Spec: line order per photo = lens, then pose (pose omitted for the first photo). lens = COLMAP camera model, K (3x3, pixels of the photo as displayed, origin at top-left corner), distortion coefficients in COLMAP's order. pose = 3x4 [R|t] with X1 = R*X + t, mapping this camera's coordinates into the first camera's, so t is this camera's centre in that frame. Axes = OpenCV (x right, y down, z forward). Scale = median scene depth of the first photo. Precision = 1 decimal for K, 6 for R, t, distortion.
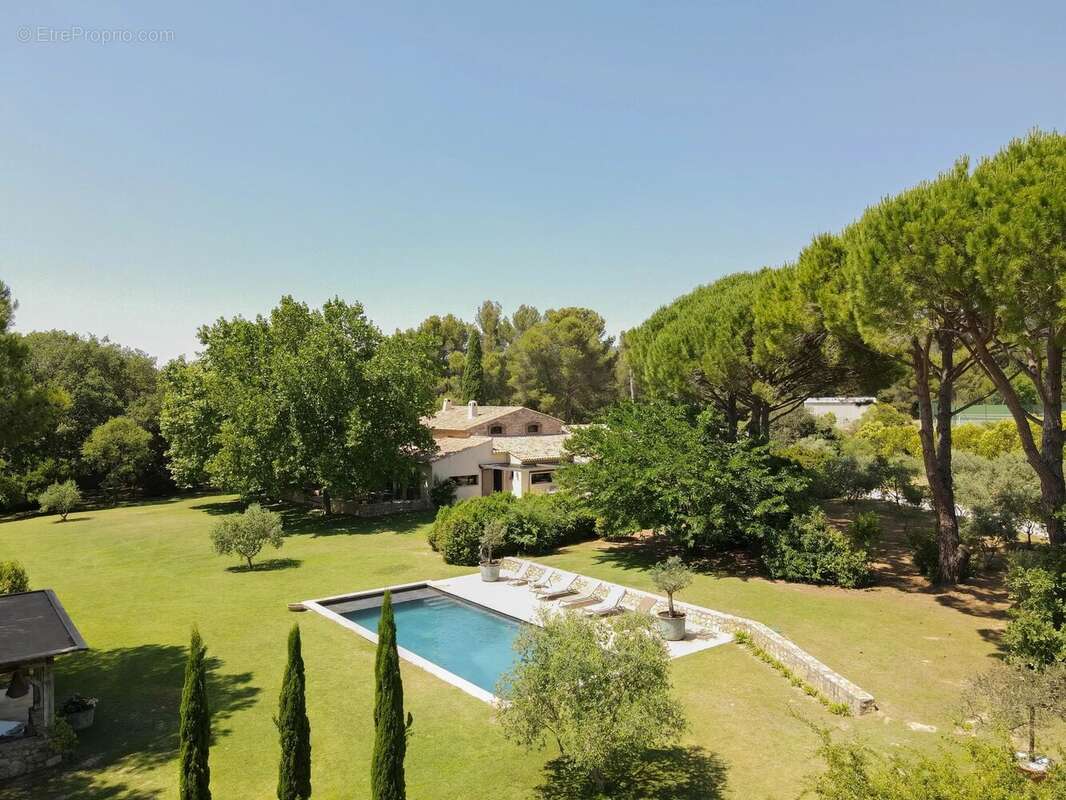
lens RADIAL K [[813.8, 0, 533.0], [0, 813.8, 400.0], [0, 0, 1]] dist [0.007866, 0.001433]
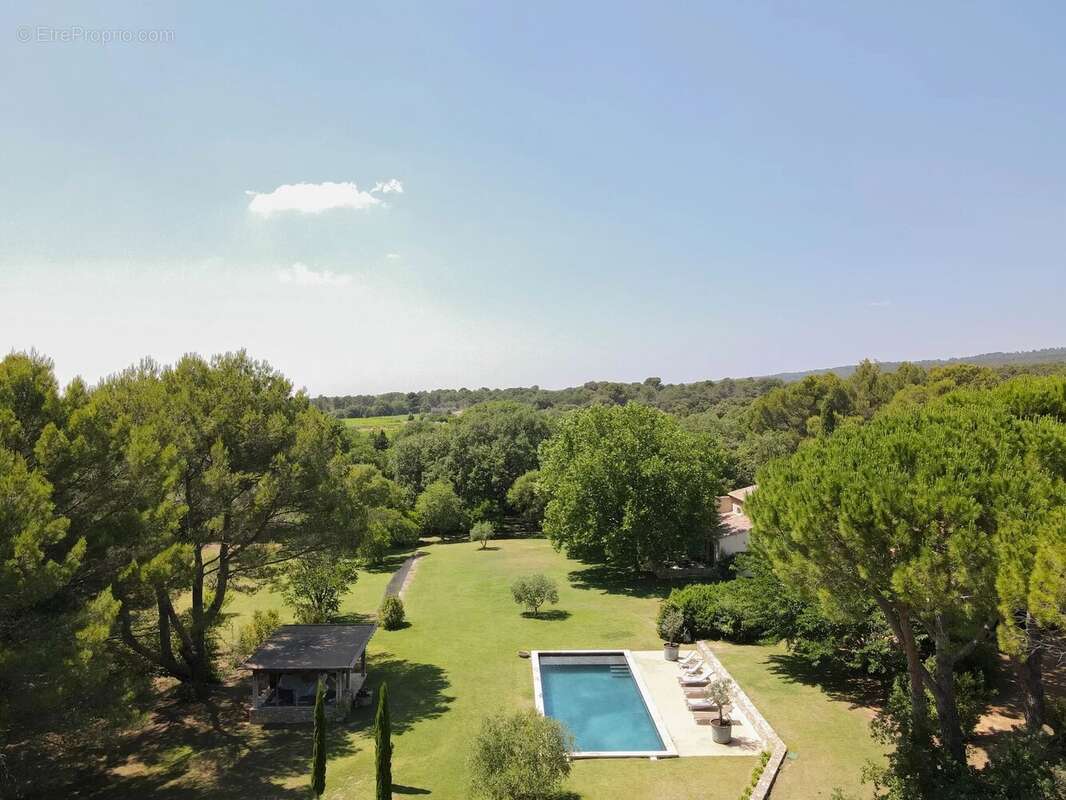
lens RADIAL K [[813.8, 0, 533.0], [0, 813.8, 400.0], [0, 0, 1]] dist [0.007866, 0.001433]
pose [[0.813392, 0.009576, -0.581637, 0.325799], [-0.007464, 0.999954, 0.006026, -0.123750], [0.581668, -0.000560, 0.813426, -0.112566]]
